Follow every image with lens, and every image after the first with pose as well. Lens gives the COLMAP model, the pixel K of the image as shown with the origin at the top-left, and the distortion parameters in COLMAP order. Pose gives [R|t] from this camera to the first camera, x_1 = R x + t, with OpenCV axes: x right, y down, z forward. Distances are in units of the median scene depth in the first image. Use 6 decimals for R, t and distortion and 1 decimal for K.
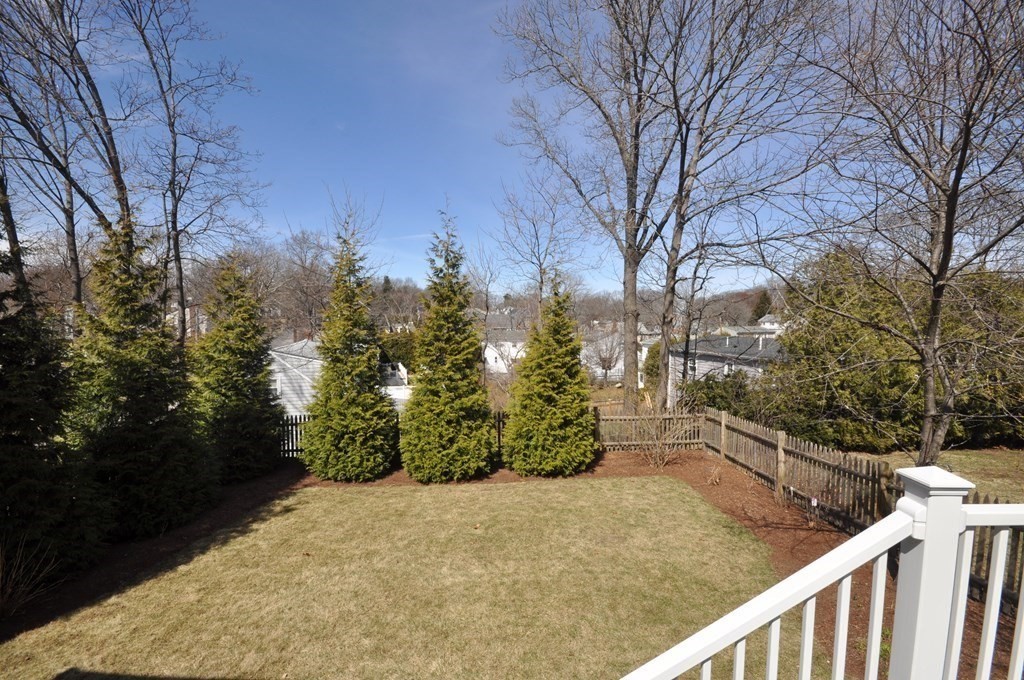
lens RADIAL K [[457.2, 0, 510.5], [0, 457.2, 339.8], [0, 0, 1]] dist [-0.000912, -0.001562]
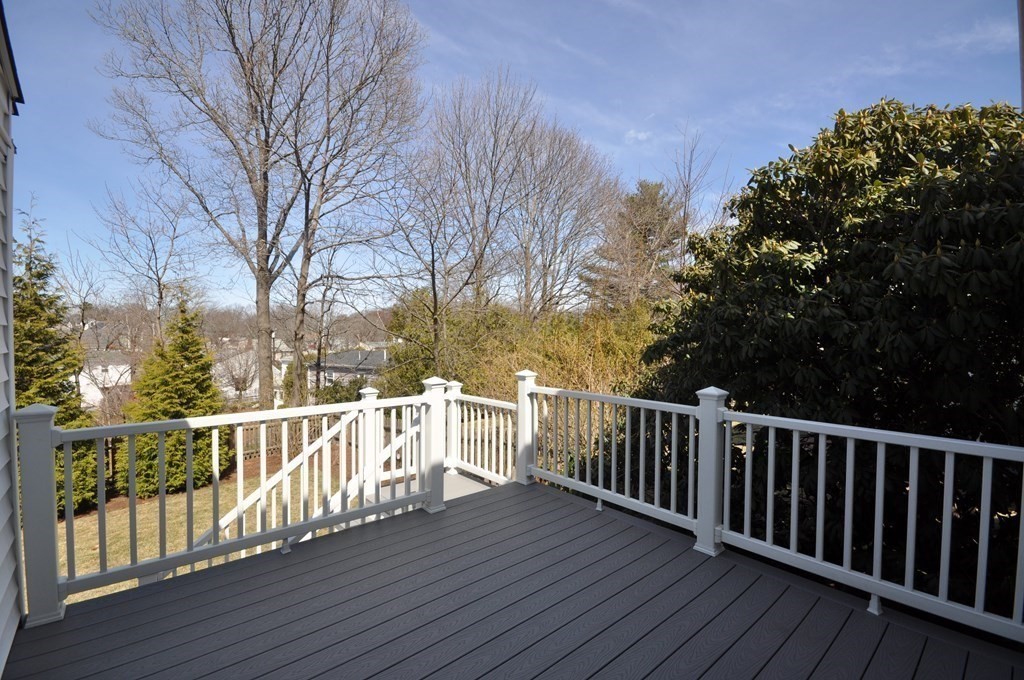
lens RADIAL K [[457.2, 0, 508.7], [0, 457.2, 343.6], [0, 0, 1]] dist [-0.000912, -0.001562]
pose [[0.738571, -0.014732, 0.674015, -0.048834], [0.033363, 0.999335, -0.014716, 0.009879], [-0.673350, 0.033356, 0.738571, -0.233929]]
